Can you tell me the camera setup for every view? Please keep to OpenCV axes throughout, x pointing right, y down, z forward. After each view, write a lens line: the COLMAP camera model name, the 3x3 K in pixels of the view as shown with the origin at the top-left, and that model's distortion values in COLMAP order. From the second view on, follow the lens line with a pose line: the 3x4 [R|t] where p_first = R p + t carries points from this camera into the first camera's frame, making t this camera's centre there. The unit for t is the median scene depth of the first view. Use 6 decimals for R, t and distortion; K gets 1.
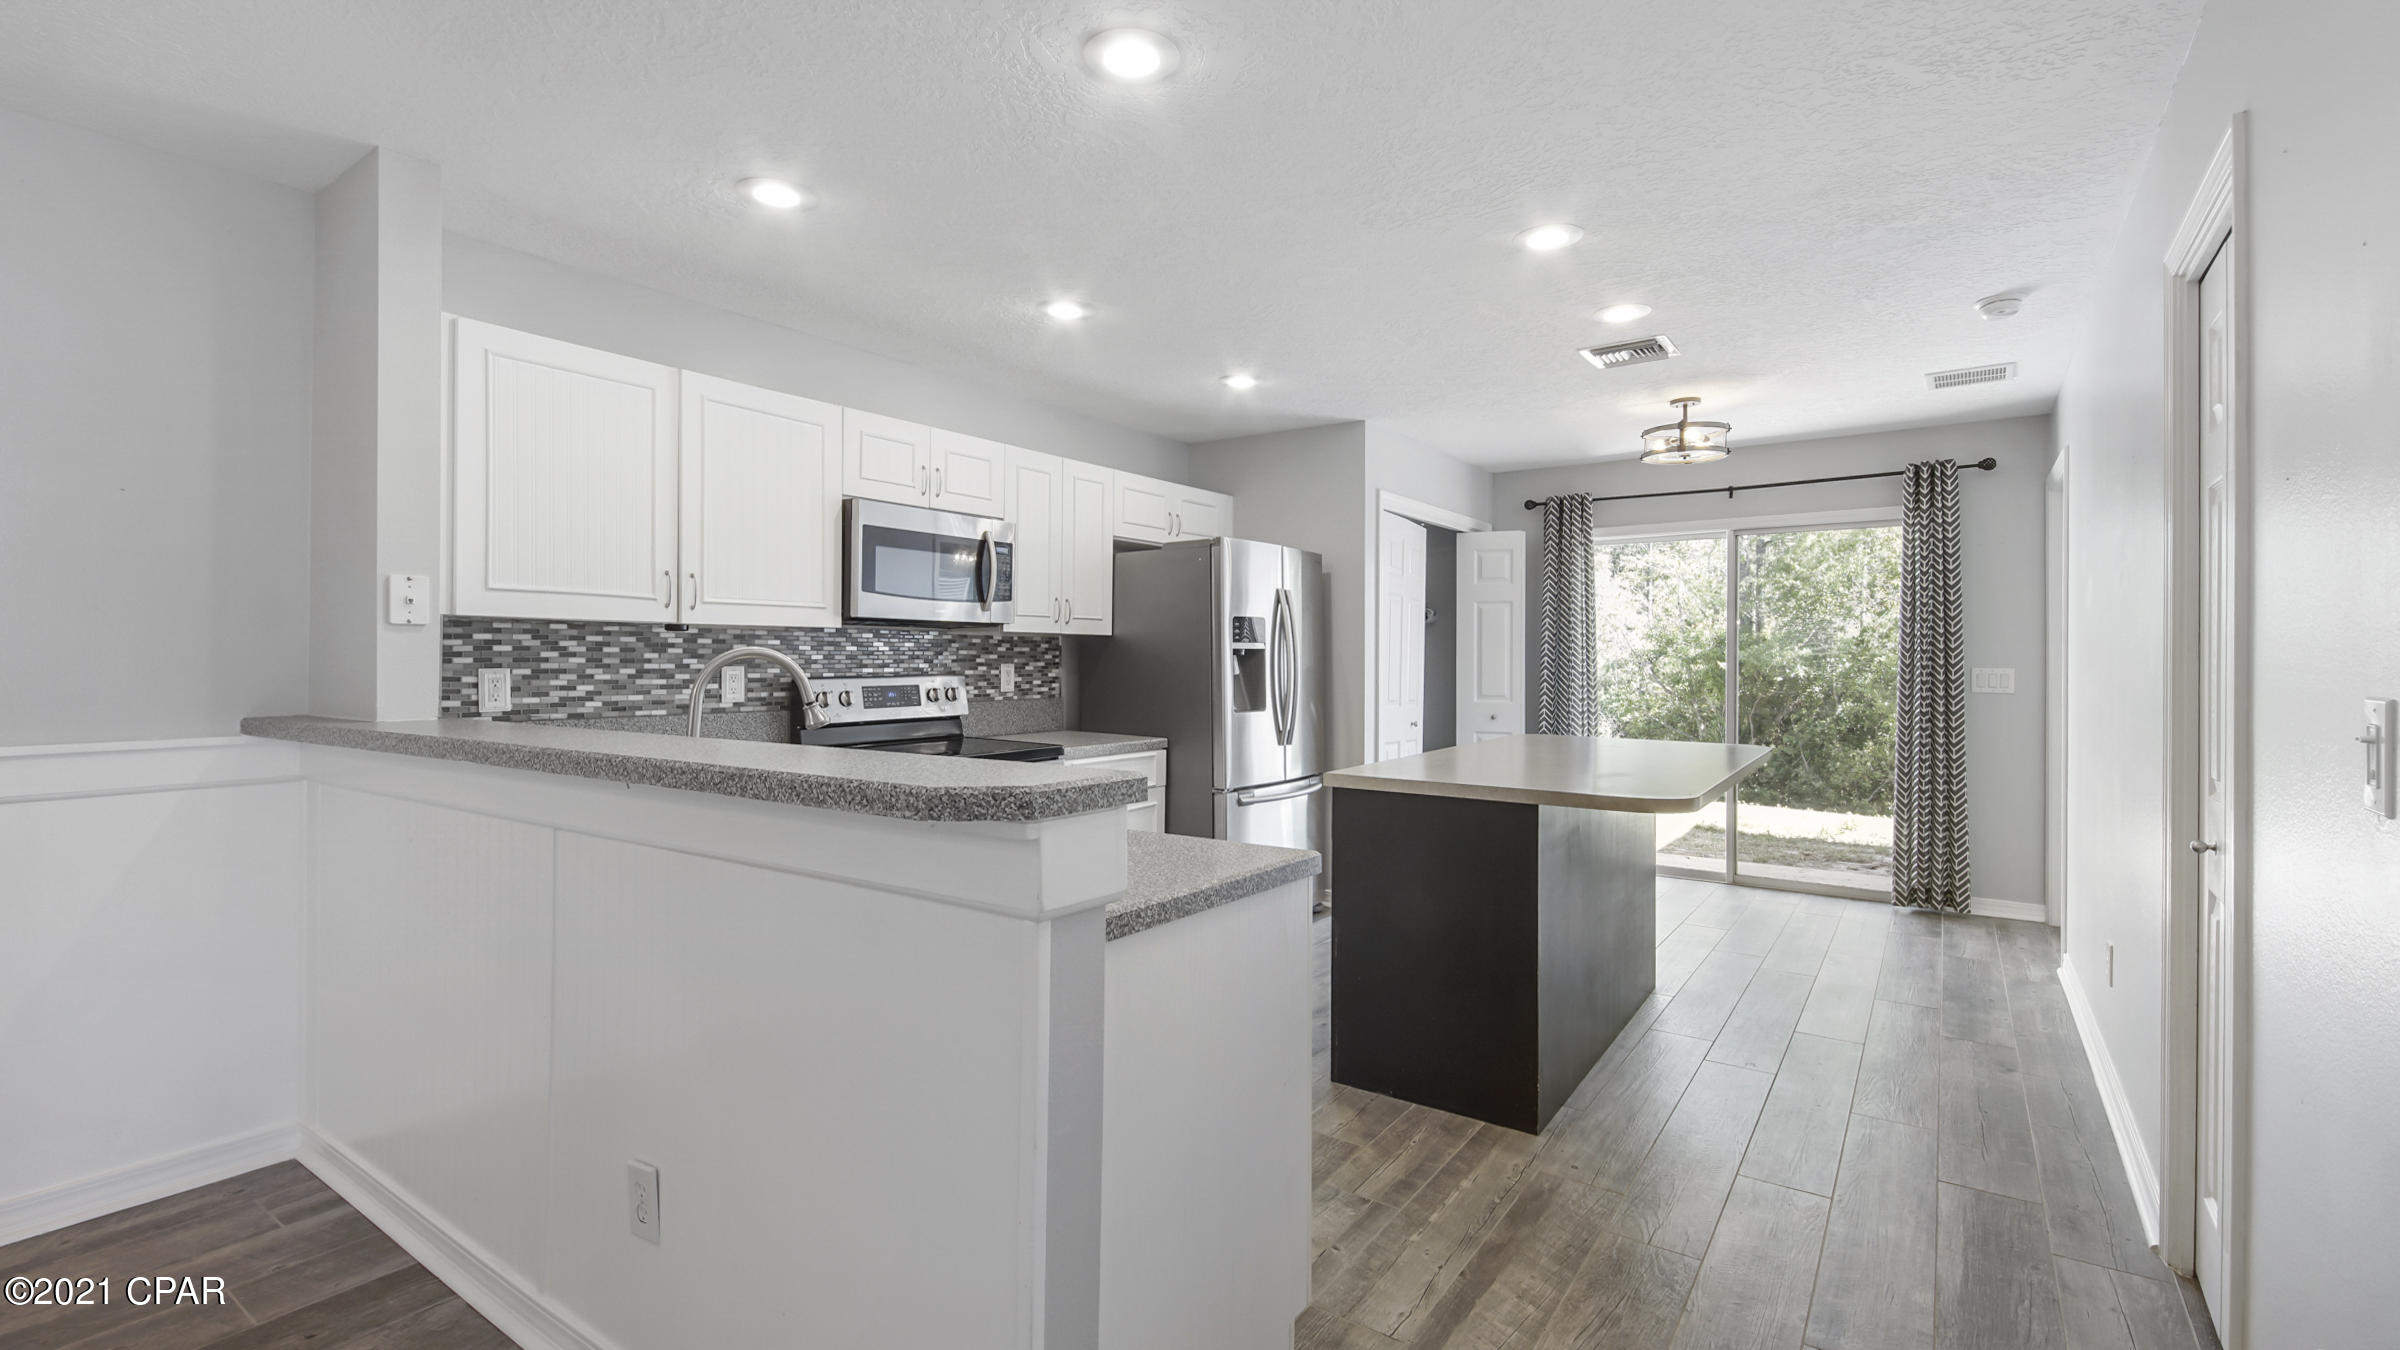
lens RADIAL K [[1064.3, 0, 1201.9], [0, 1064.3, 656.9], [0, 0, 1]] dist [-0.001864, -0.000598]
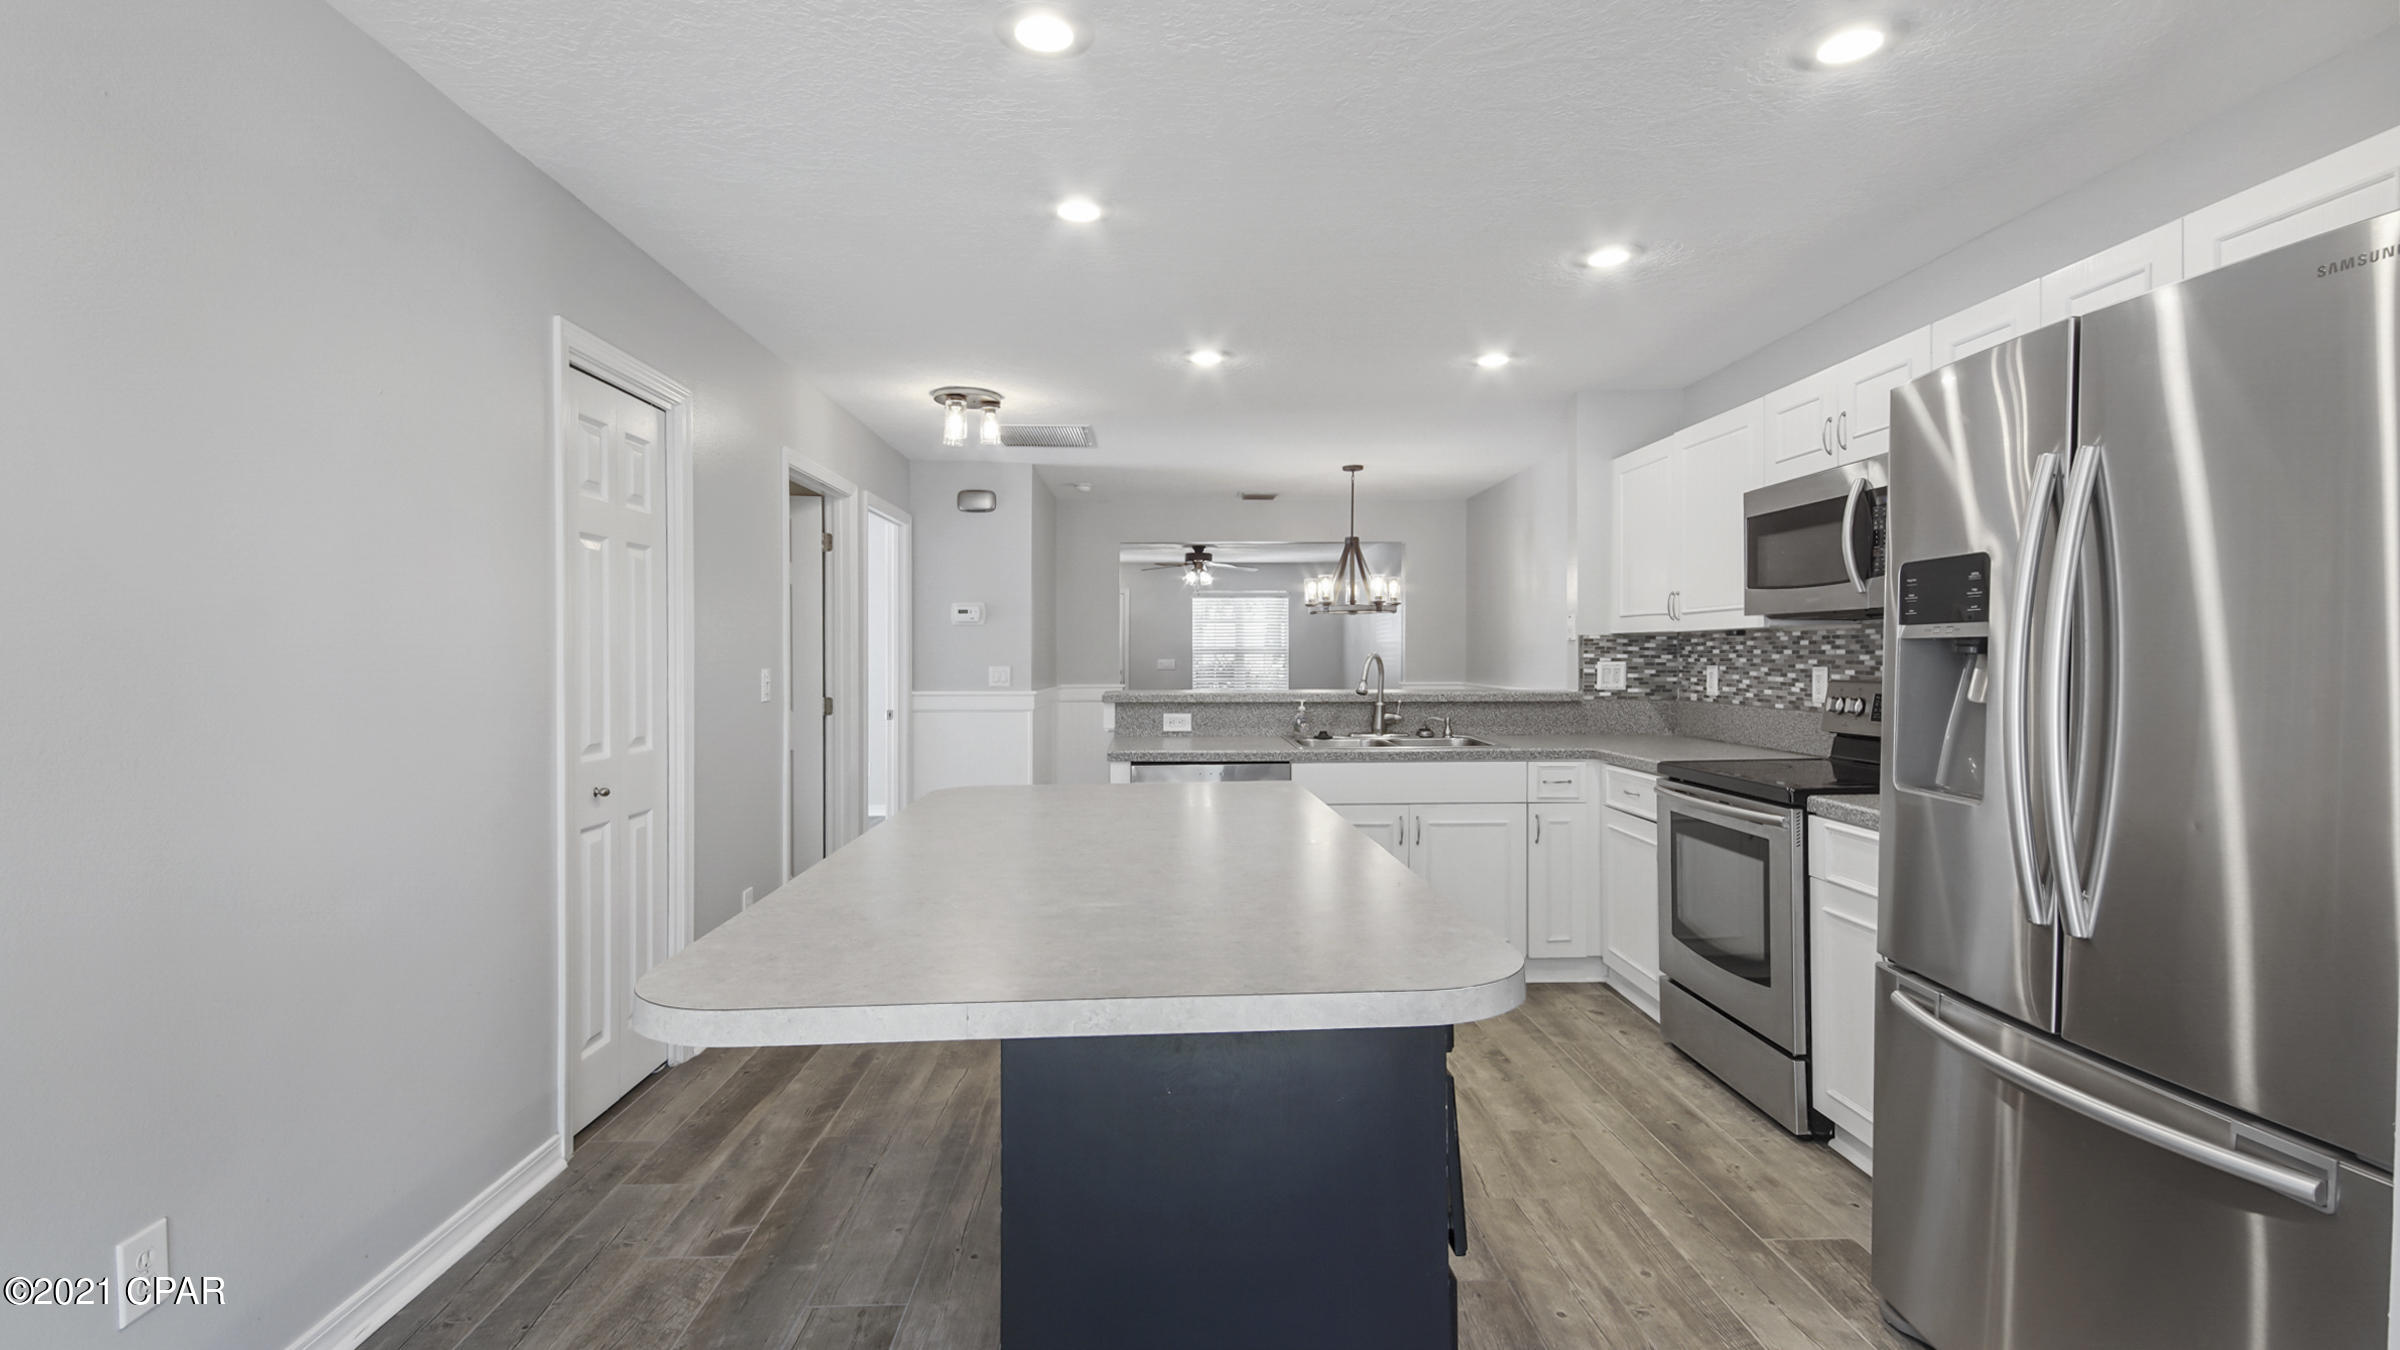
lens RADIAL K [[1064.3, 0, 1201.9], [0, 1064.3, 656.9], [0, 0, 1]] dist [-0.001864, -0.000598]
pose [[-0.793056, 0.000490, -0.609149, 0.731763], [0.001625, 0.999998, -0.001310, -0.000373], [0.609147, -0.002029, -0.793055, 1.634696]]
